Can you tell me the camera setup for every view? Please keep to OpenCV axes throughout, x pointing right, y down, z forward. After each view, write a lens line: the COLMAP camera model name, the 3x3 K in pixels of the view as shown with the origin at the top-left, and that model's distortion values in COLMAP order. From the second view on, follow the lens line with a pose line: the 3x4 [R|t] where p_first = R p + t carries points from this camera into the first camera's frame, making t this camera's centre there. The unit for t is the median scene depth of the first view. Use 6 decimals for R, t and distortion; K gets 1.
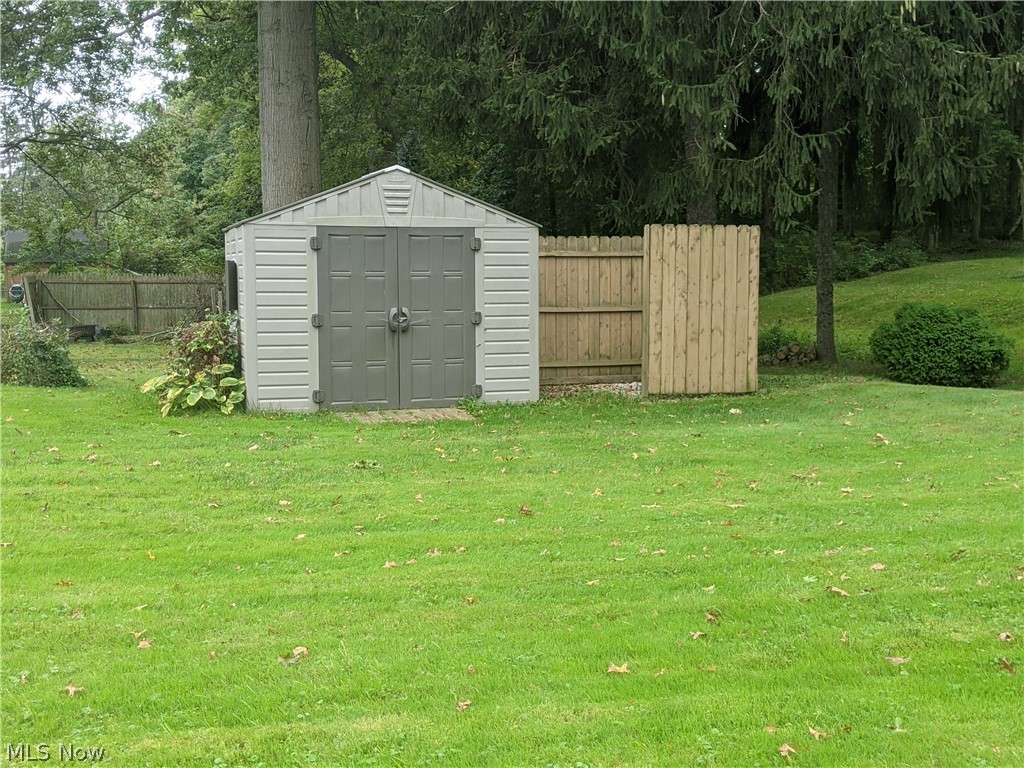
lens RADIAL K [[1134.7, 0, 512.0], [0, 1134.7, 384.0], [0, 0, 1]] dist [0.111620, -0.008730]
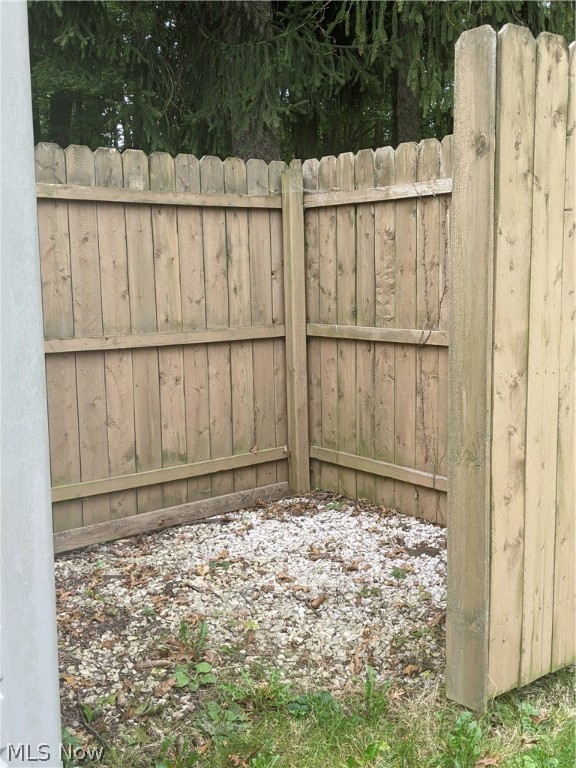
lens RADIAL K [[851.0, 0, 288.0], [0, 851.0, 384.0], [0, 0, 1]] dist [0.111620, -0.008730]
pose [[0.924421, -0.053016, 0.377671, 0.006309], [0.038518, 0.998206, 0.045844, -0.062589], [-0.379424, -0.027832, 0.924804, 0.710012]]
